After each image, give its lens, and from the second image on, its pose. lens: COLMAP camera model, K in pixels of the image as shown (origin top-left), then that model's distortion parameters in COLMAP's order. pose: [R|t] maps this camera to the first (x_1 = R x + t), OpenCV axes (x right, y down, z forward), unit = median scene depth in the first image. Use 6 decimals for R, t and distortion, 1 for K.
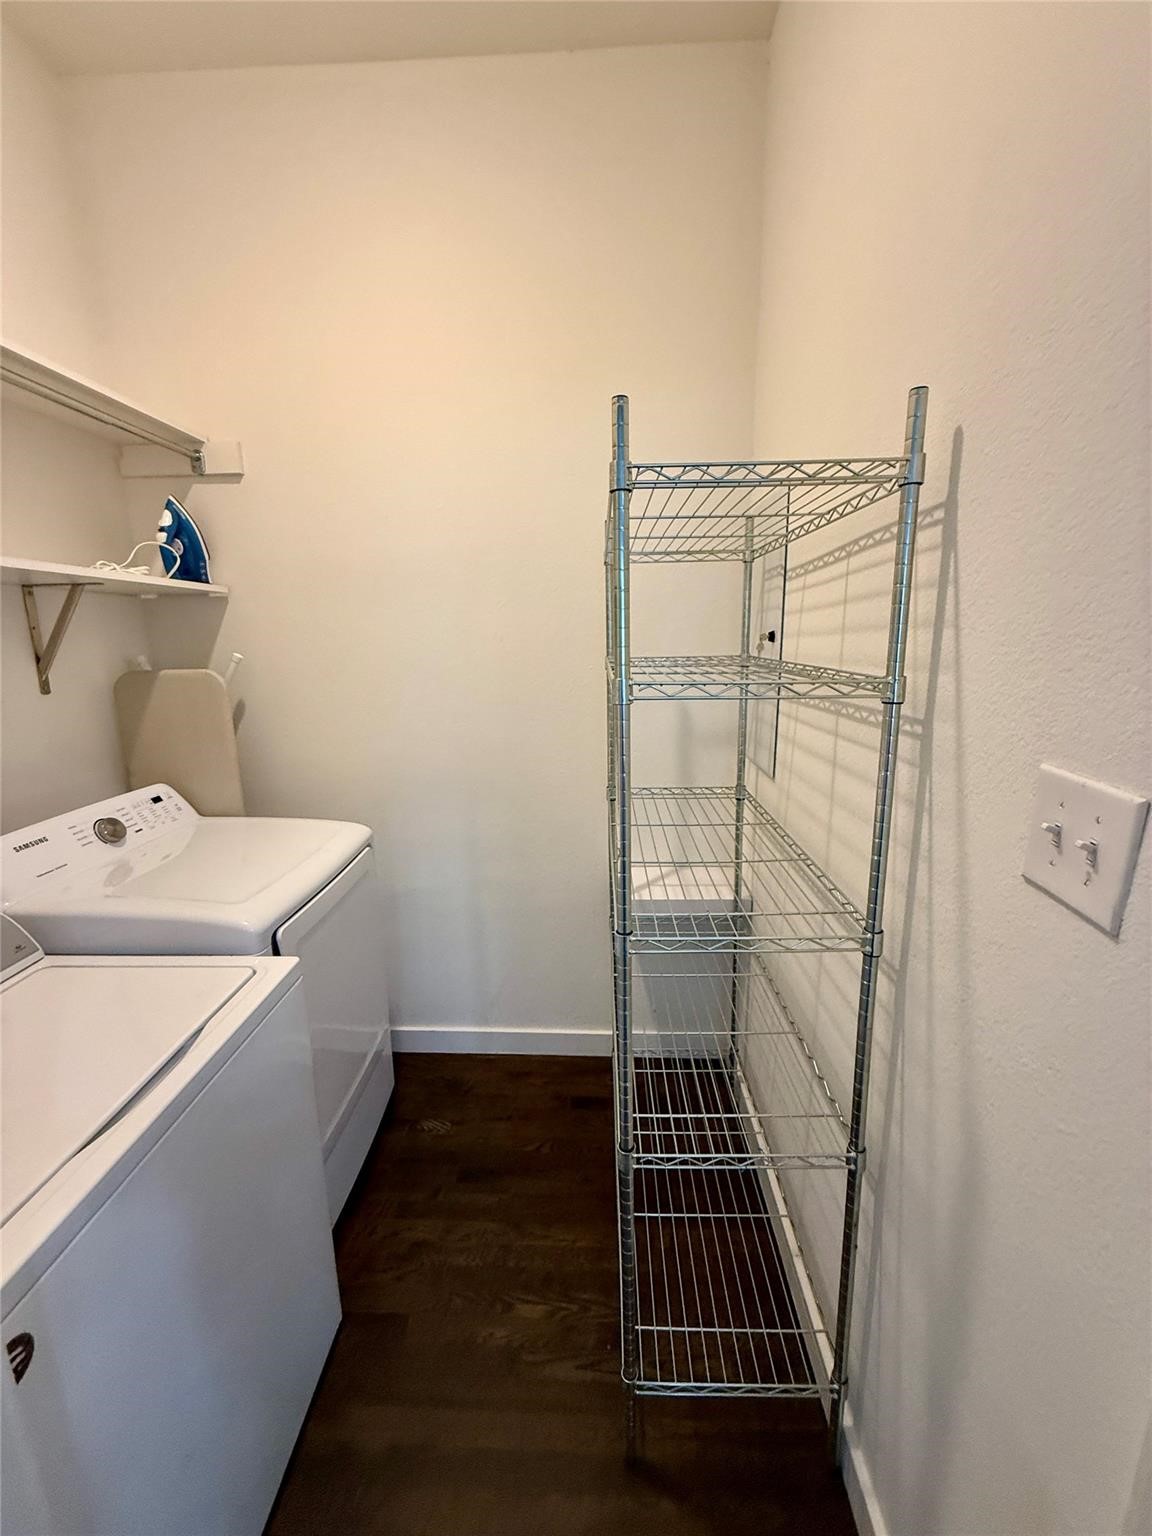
lens RADIAL K [[613.5, 0, 577.8], [0, 613.5, 764.0], [0, 0, 1]] dist [-0.000228, 0.000161]
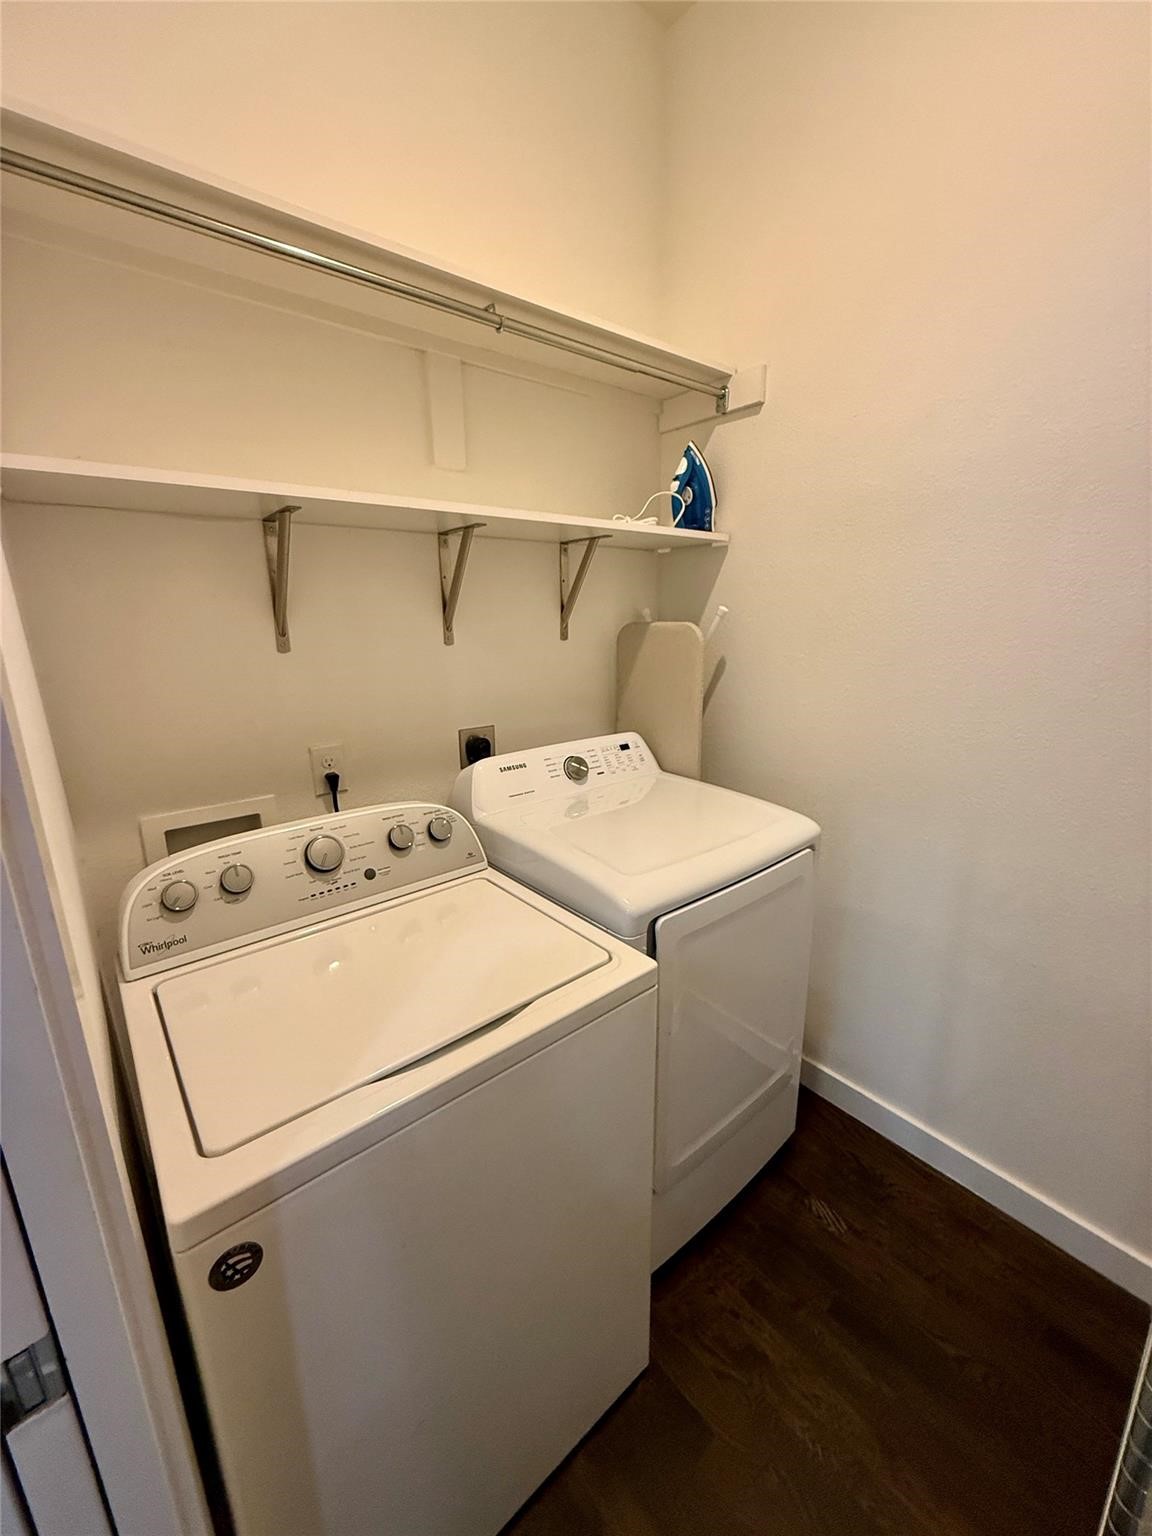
lens RADIAL K [[613.5, 0, 577.8], [0, 613.5, 764.0], [0, 0, 1]] dist [-0.000228, 0.000161]
pose [[0.664894, 0.187403, -0.723047, 0.016736], [-0.152368, 0.981689, 0.114326, -0.019465], [0.731232, 0.034155, 0.681273, 0.224880]]
